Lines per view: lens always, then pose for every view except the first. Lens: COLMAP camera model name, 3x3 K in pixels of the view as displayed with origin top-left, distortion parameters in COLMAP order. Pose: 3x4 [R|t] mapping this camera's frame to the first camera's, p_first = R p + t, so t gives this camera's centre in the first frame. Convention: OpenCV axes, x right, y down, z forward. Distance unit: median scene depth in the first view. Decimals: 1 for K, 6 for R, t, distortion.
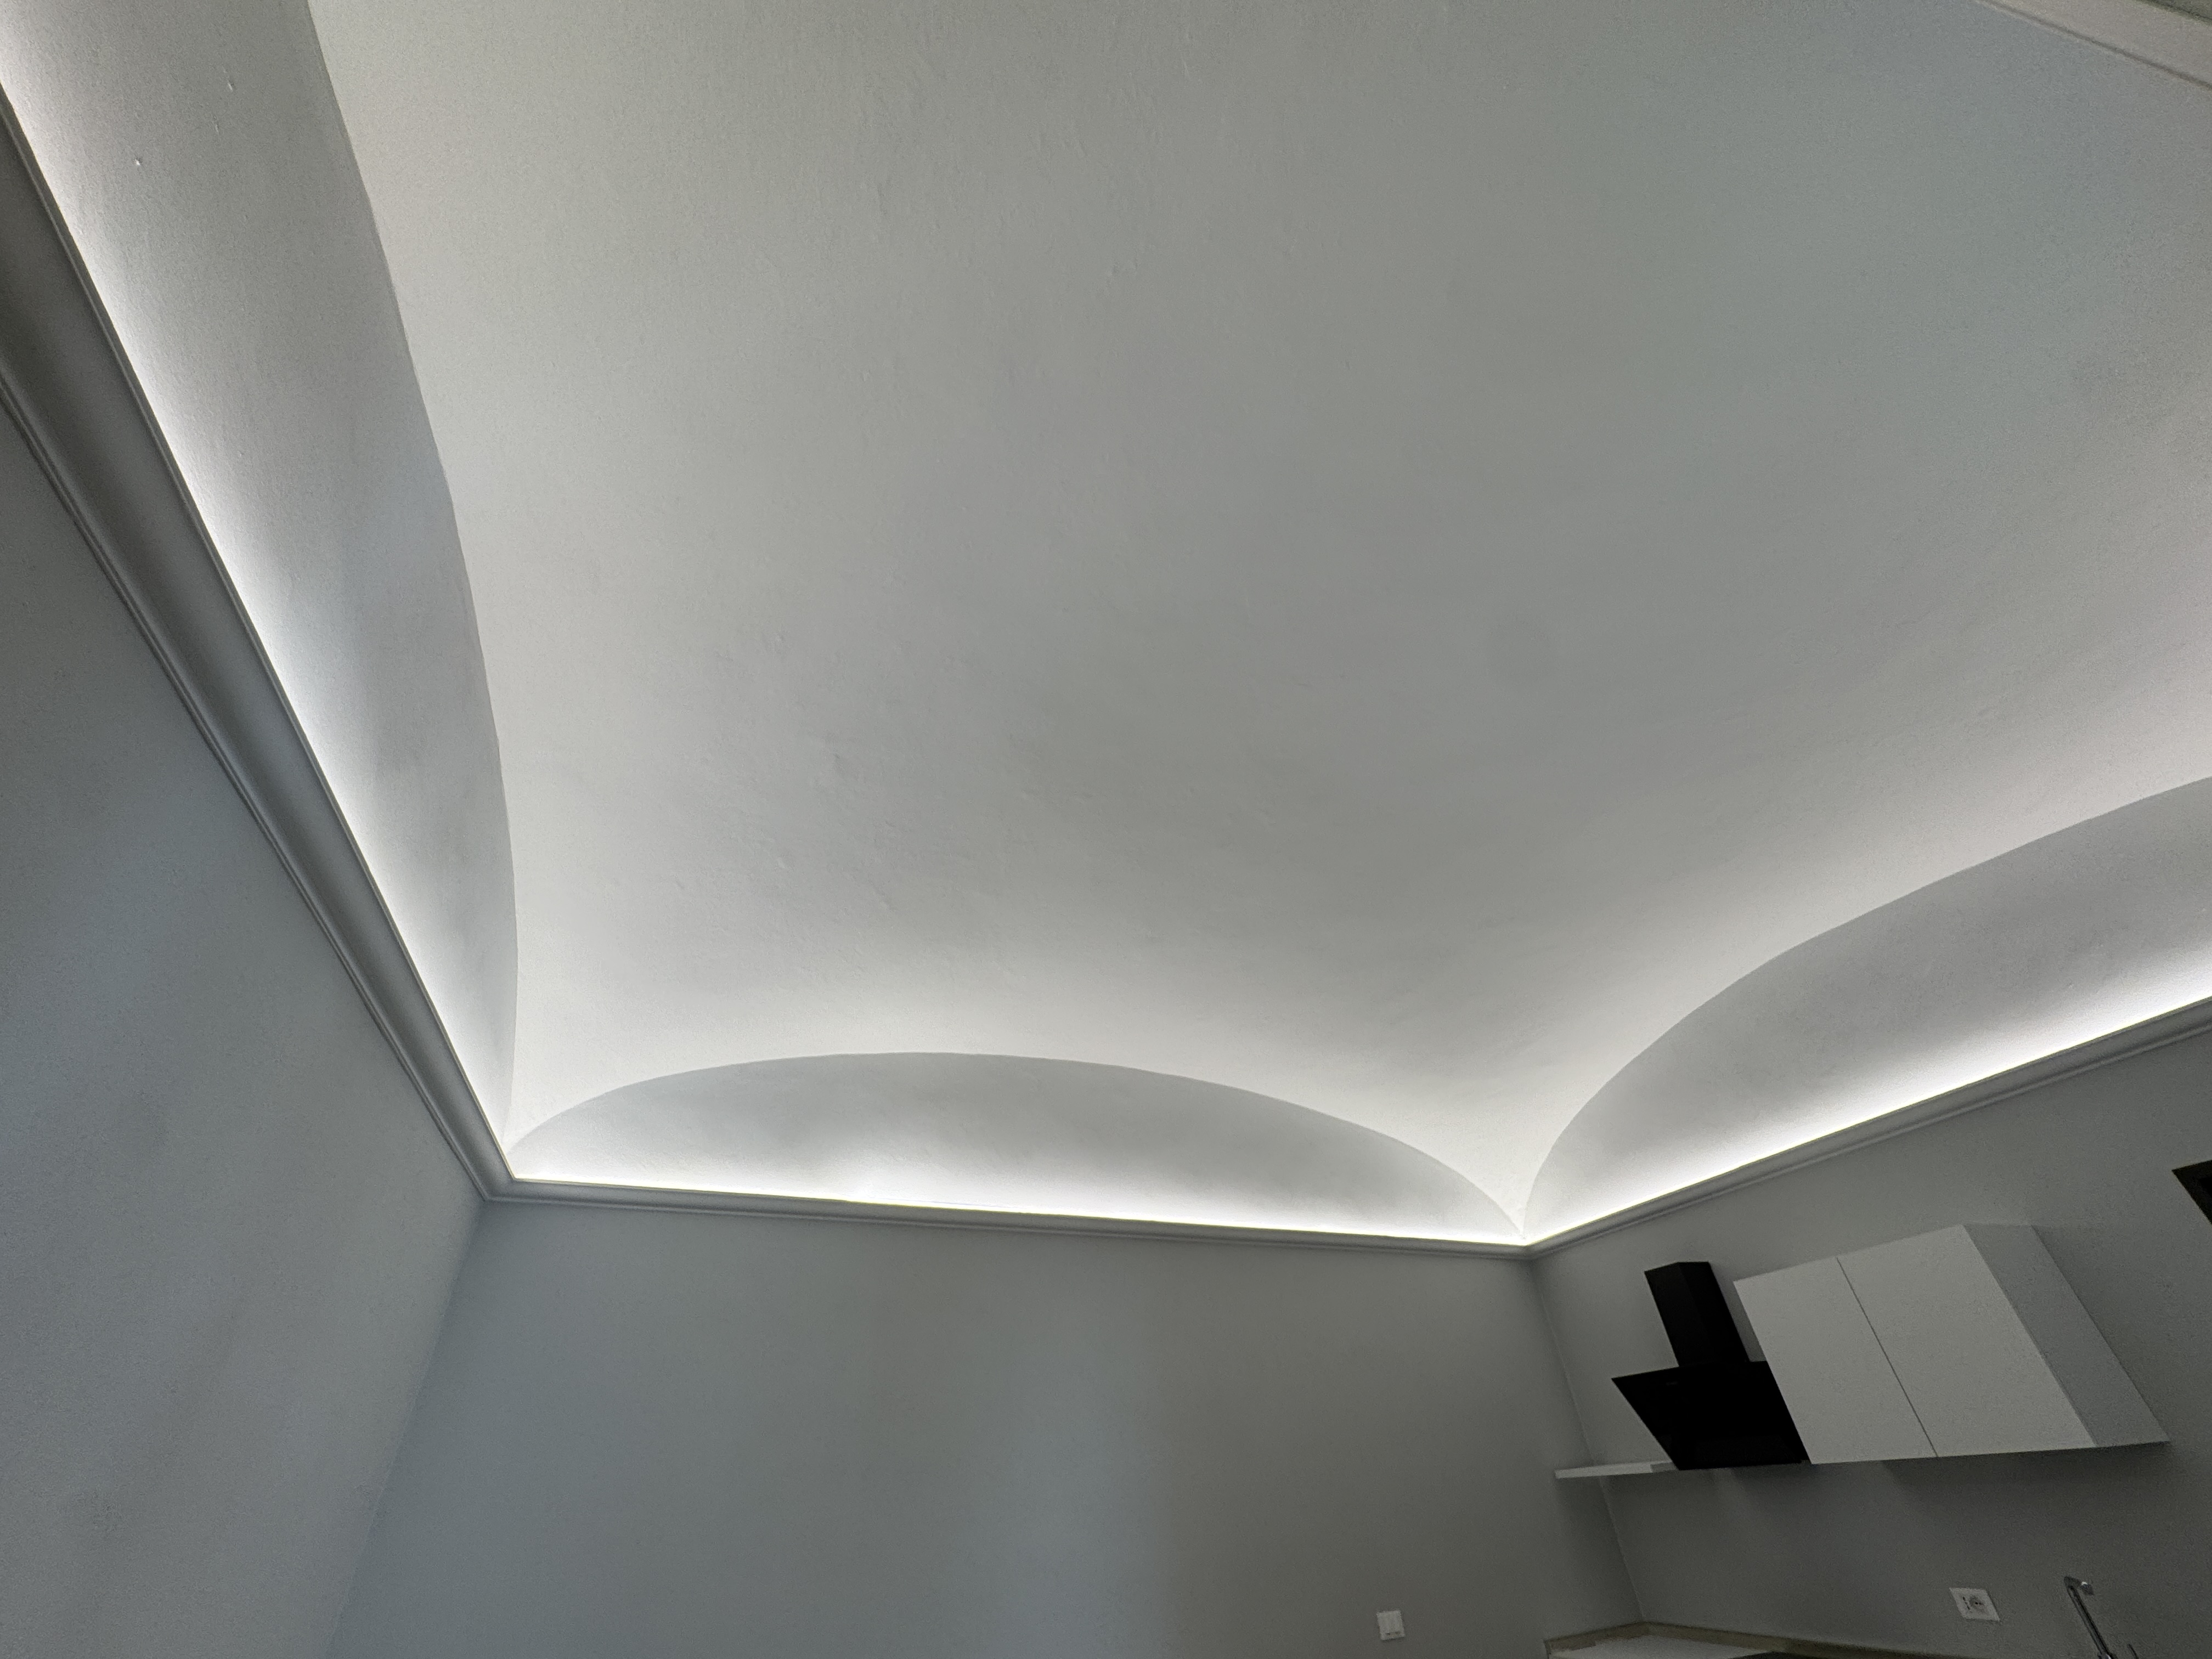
lens RADIAL K [[883.1, 0, 1113.1], [0, 883.1, 832.7], [0, 0, 1]] dist [-0.003363, 0.000478]
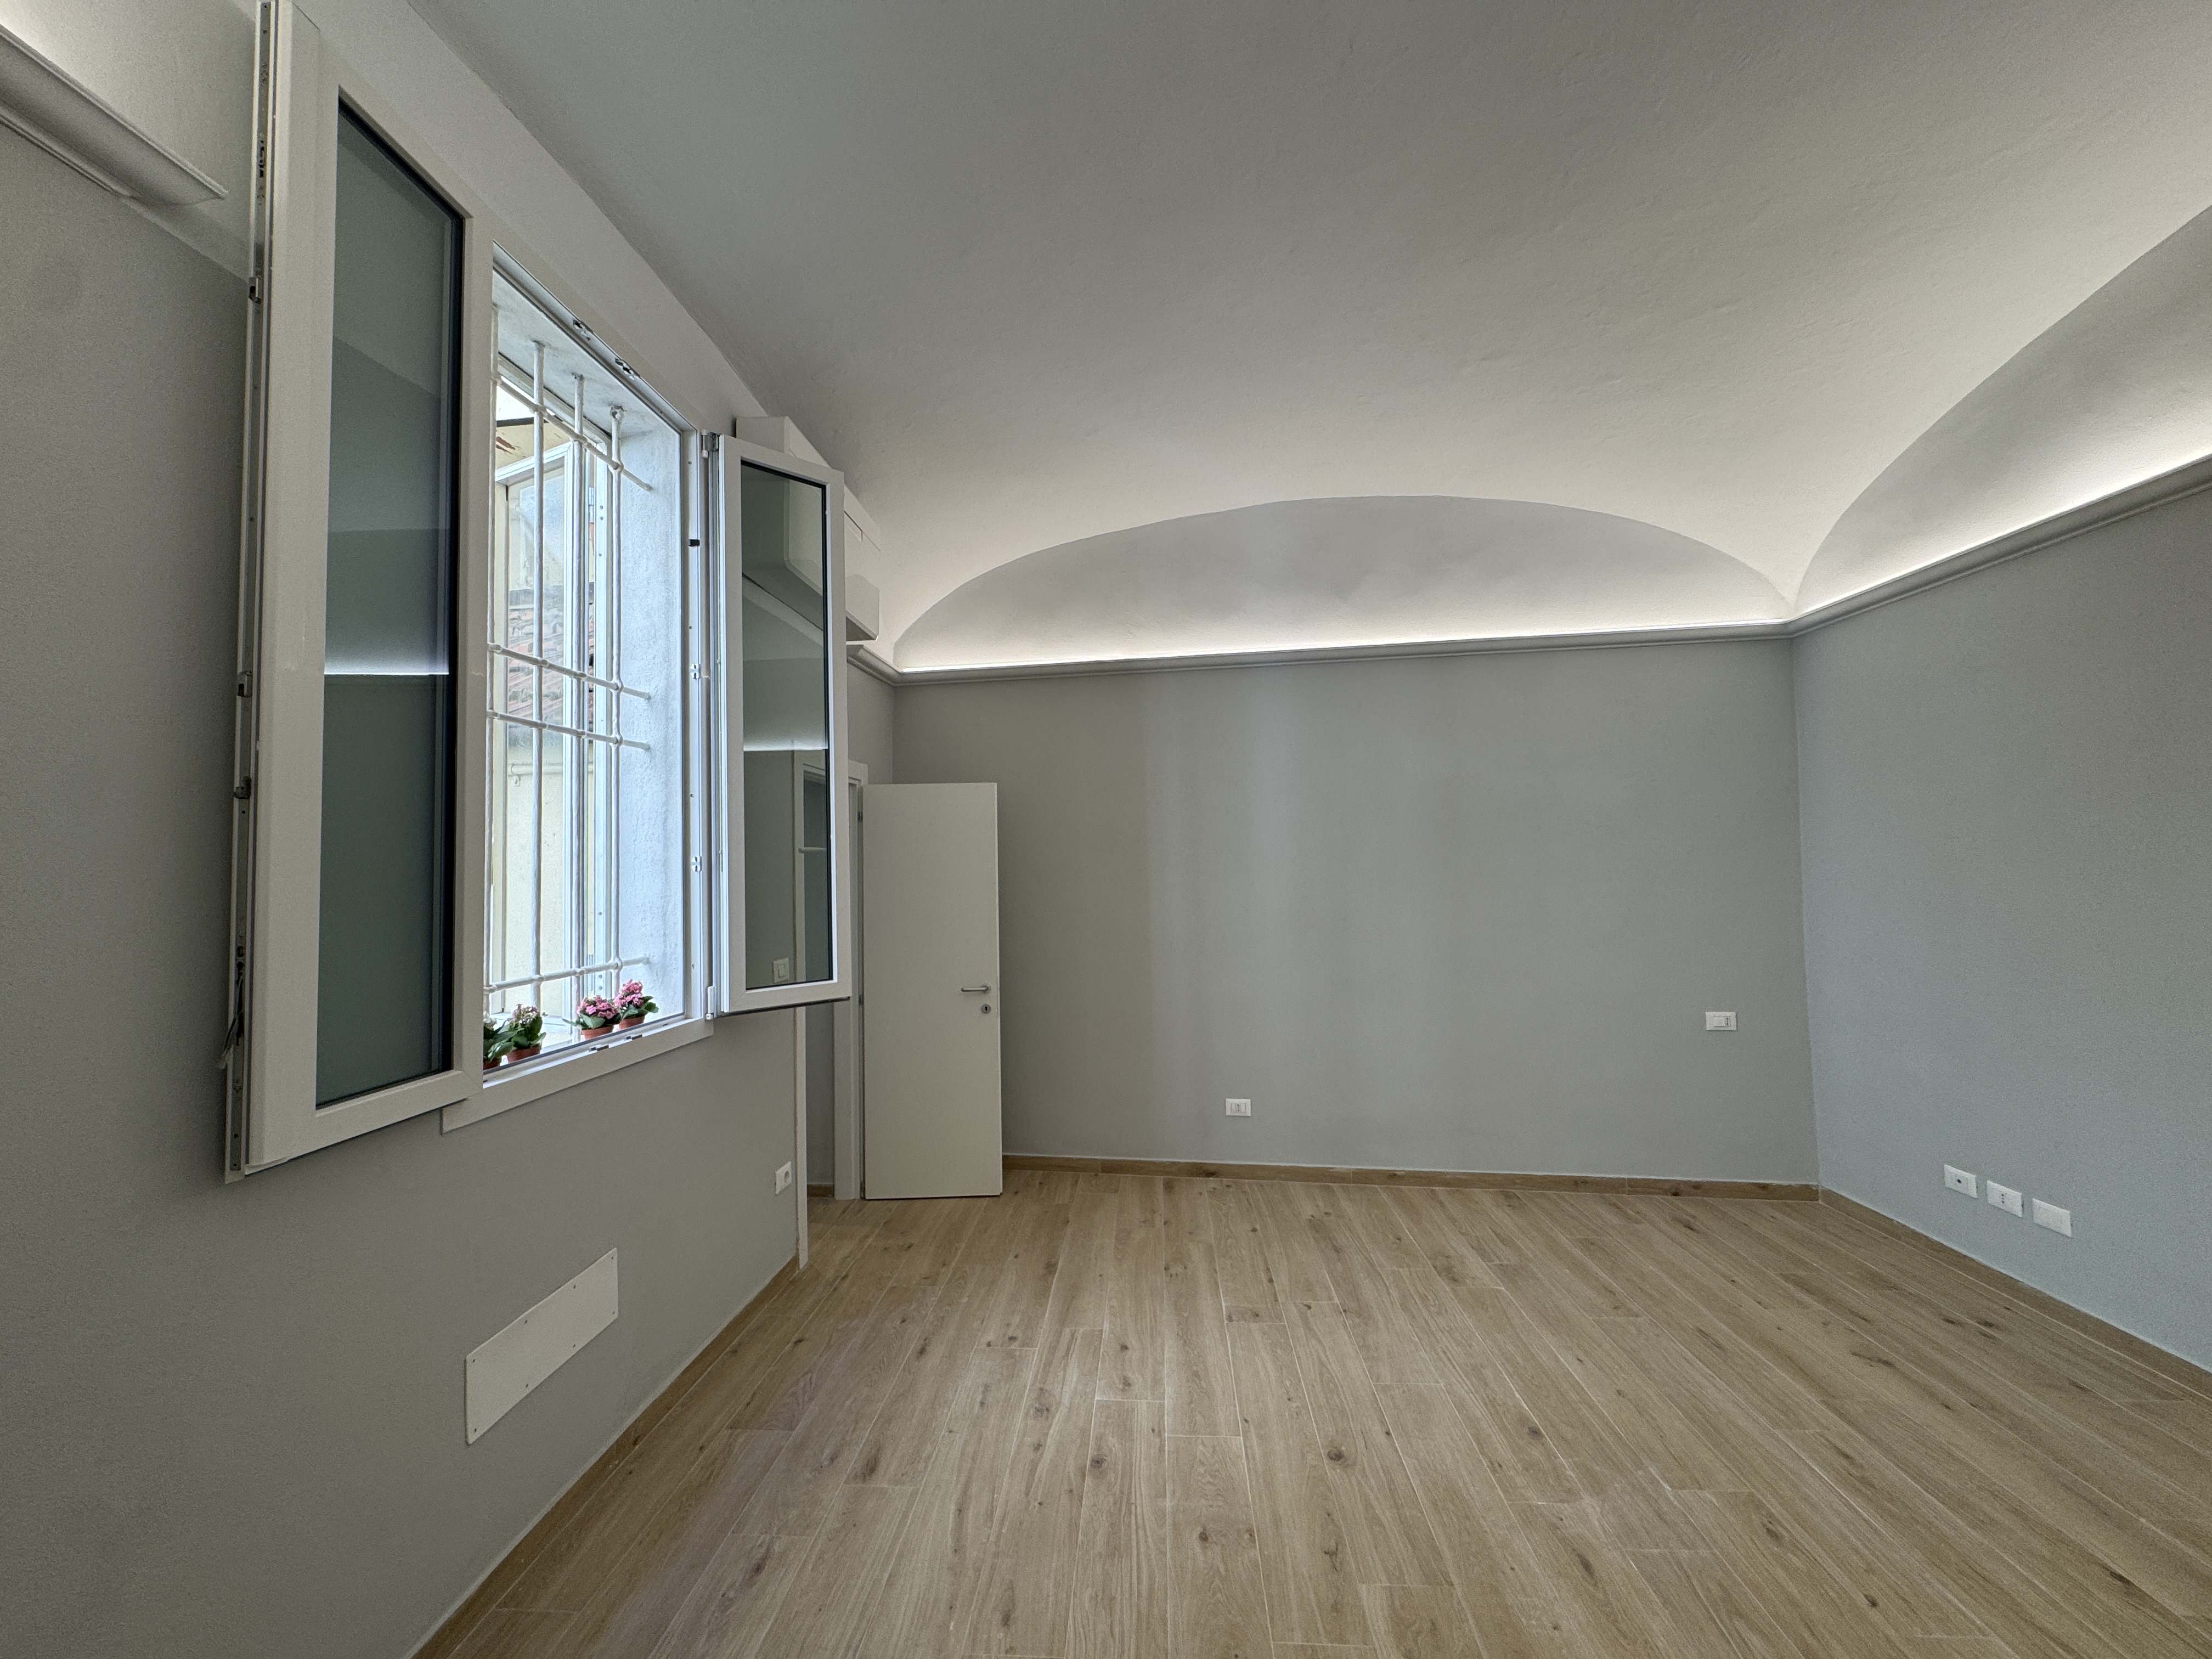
lens RADIAL K [[883.1, 0, 1106.8], [0, 883.1, 827.5], [0, 0, 1]] dist [-0.003363, 0.000478]
pose [[-0.501675, 0.028772, -0.864578, 0.769340], [0.557275, 0.775178, -0.297564, 0.366366], [0.661640, -0.631088, -0.404921, 0.539497]]
